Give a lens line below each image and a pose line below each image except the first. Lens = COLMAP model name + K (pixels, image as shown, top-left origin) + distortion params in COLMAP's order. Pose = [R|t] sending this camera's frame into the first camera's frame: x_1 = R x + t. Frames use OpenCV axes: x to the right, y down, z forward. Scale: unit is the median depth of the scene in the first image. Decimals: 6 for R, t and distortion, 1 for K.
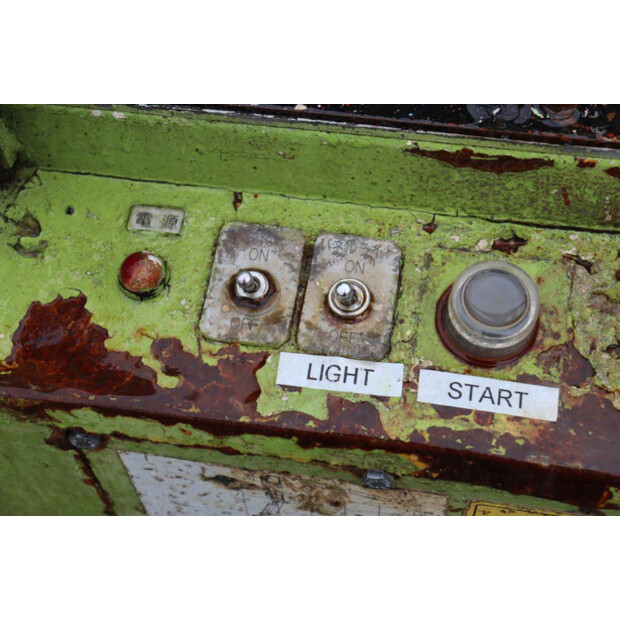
lens RADIAL K [[941.5, 0, 312.4], [0, 941.5, 310.6], [0, 0, 1]] dist [0.096031, 0.000000]
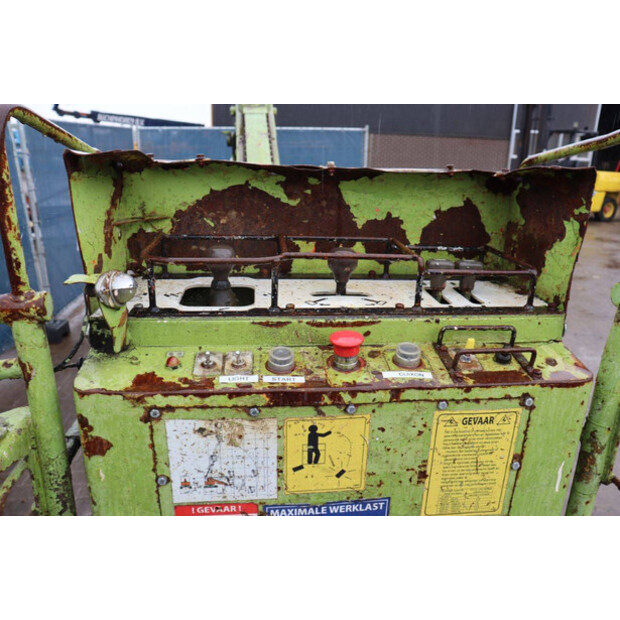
lens RADIAL K [[507.0, 0, 308.8], [0, 507.0, 309.8], [0, 0, 1]] dist [-0.162531, 0.126934]
pose [[0.963830, -0.028434, 0.264996, -0.188592], [0.179452, 0.804365, -0.566387, 0.889437], [-0.197049, 0.593455, 0.780374, -0.535163]]
